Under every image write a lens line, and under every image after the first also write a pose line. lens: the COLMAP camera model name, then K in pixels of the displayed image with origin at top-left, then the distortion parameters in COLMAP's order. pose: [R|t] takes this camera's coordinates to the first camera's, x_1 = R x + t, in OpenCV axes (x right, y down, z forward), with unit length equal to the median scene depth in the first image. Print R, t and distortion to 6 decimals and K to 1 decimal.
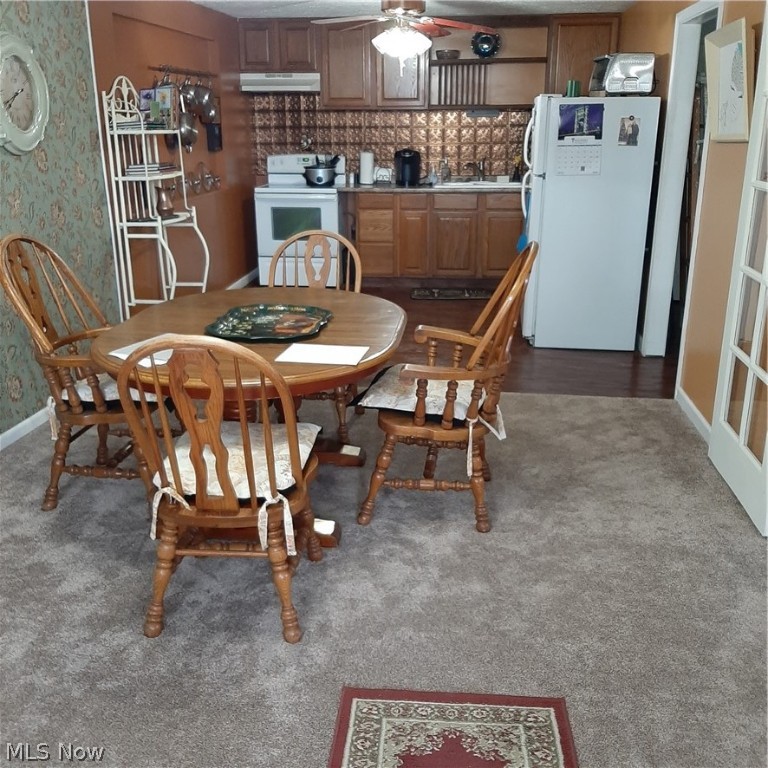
lens RADIAL K [[799.0, 0, 384.0], [0, 799.0, 384.0], [0, 0, 1]] dist [0.053958, -0.032599]
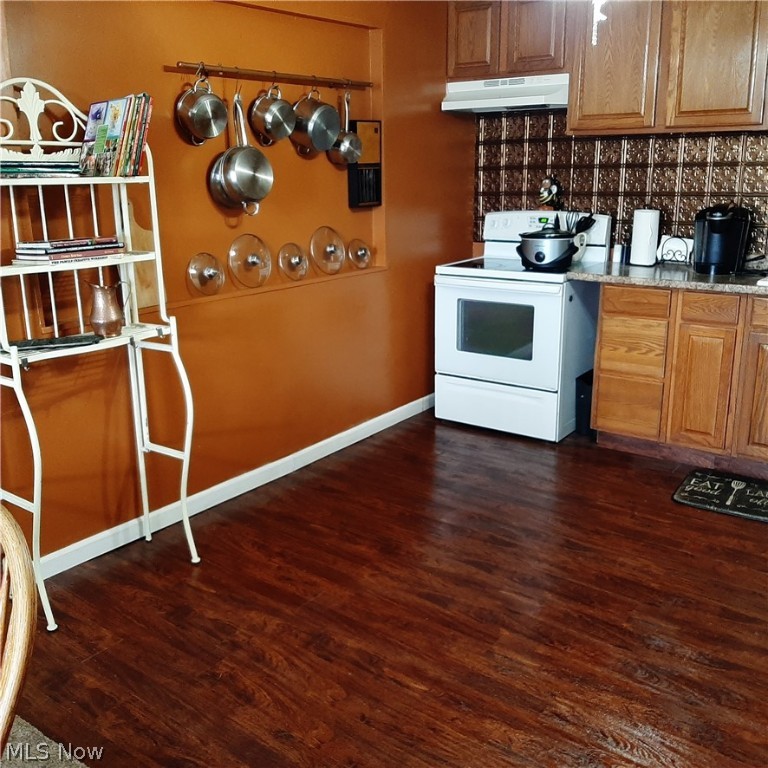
lens RADIAL K [[799.0, 0, 384.0], [0, 799.0, 384.0], [0, 0, 1]] dist [0.053958, -0.032599]
pose [[0.861747, 0.126309, -0.491364, 0.114443], [-0.147783, 0.989007, -0.004947, -0.145165], [0.485338, 0.076879, 0.870940, 0.451825]]
